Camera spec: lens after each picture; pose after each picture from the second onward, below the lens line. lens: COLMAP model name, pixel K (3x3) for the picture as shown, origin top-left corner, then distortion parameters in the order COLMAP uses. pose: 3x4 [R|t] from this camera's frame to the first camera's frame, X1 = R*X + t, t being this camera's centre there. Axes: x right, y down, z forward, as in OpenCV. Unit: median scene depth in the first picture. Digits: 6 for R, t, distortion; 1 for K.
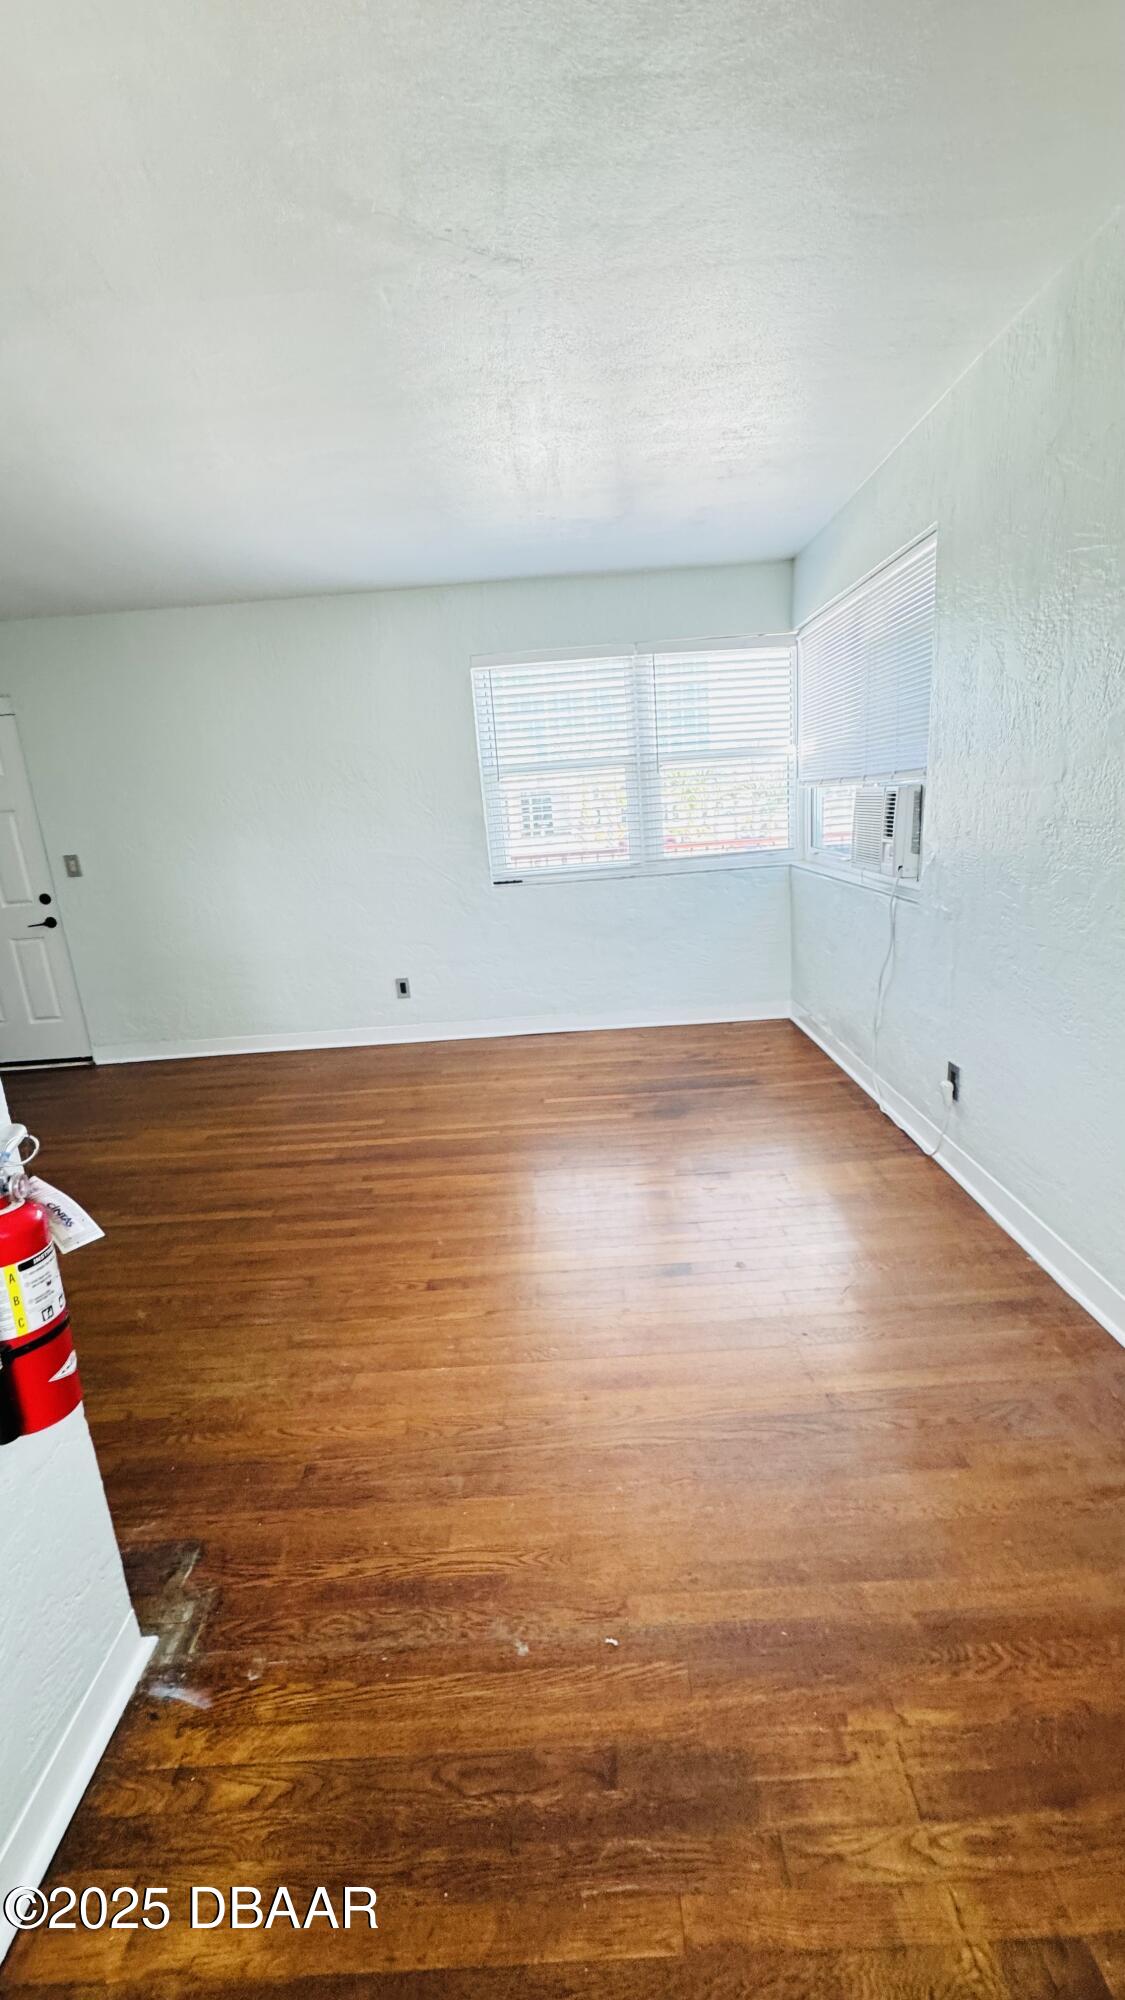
lens RADIAL K [[796.2, 0, 567.5], [0, 796.2, 1006.4], [0, 0, 1]] dist [-0.002512, -0.000407]
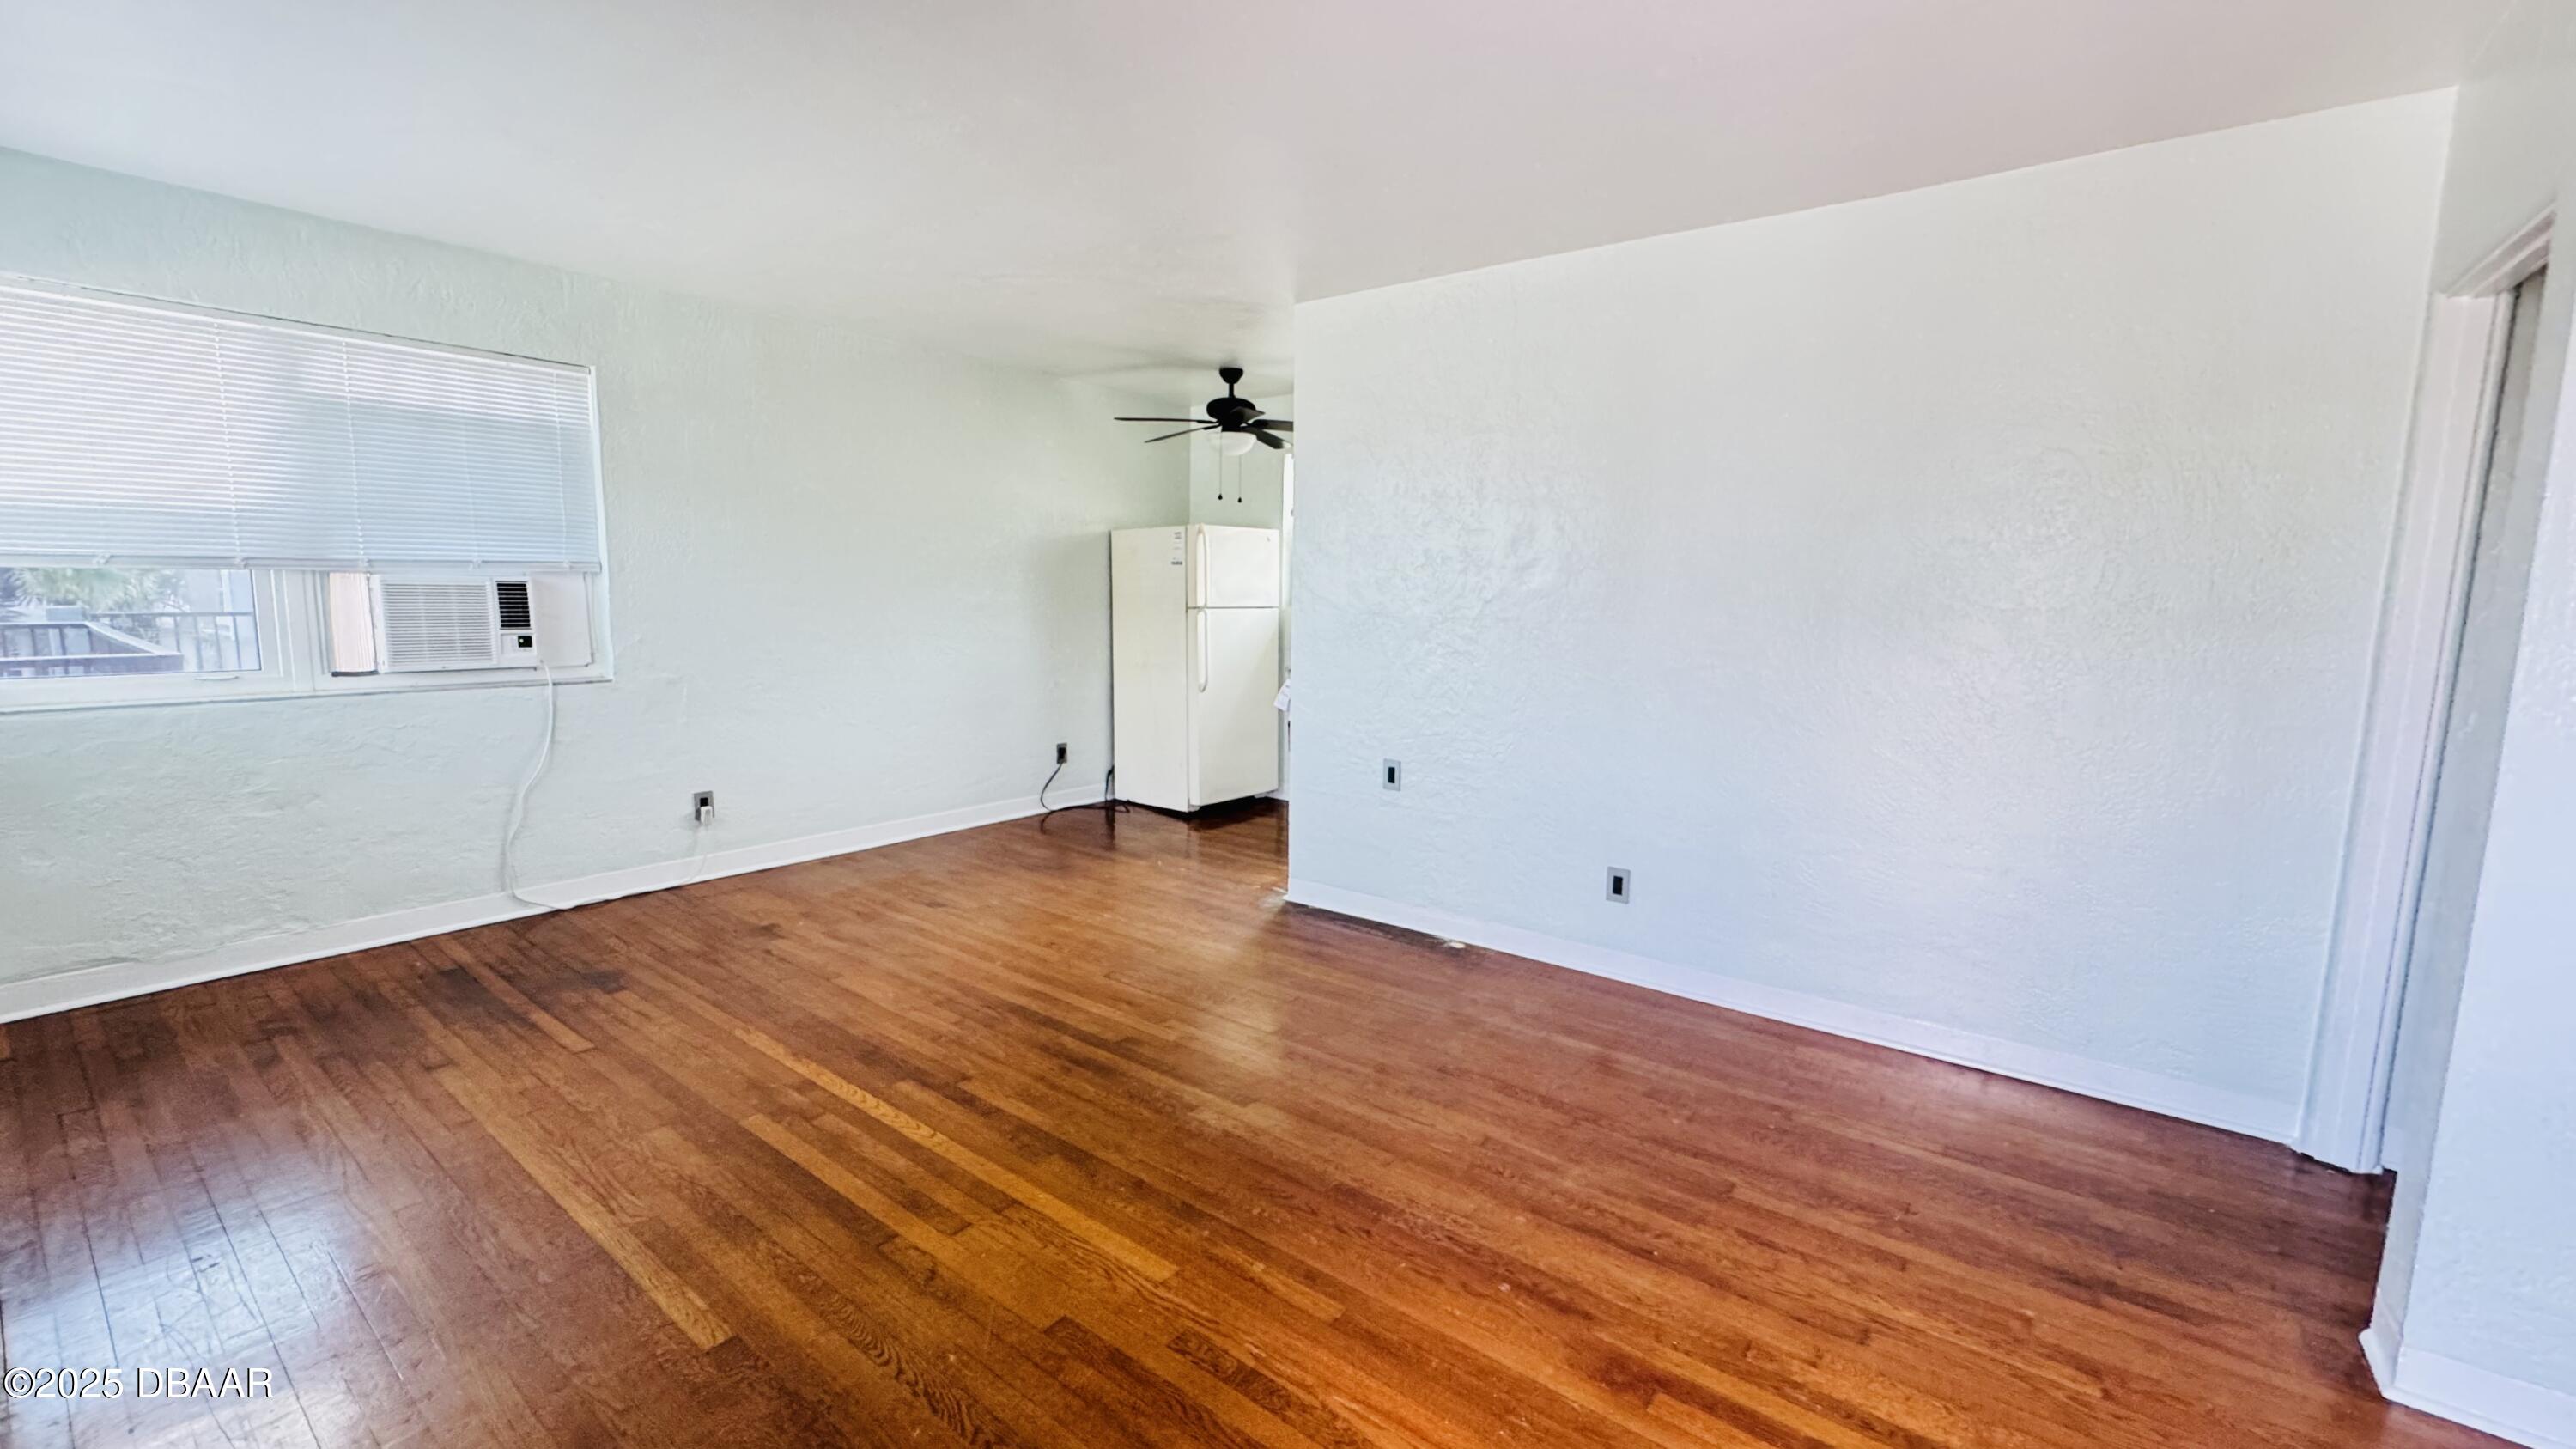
lens RADIAL K [[1025.6, 0, 1288.0], [0, 1025.6, 724.5], [0, 0, 1]] dist [-0.002512, -0.000407]
pose [[-0.795041, -0.022975, 0.606120, -0.956542], [0.189903, 0.939615, 0.284710, -0.242261], [-0.576061, 0.341460, -0.742670, 1.239741]]
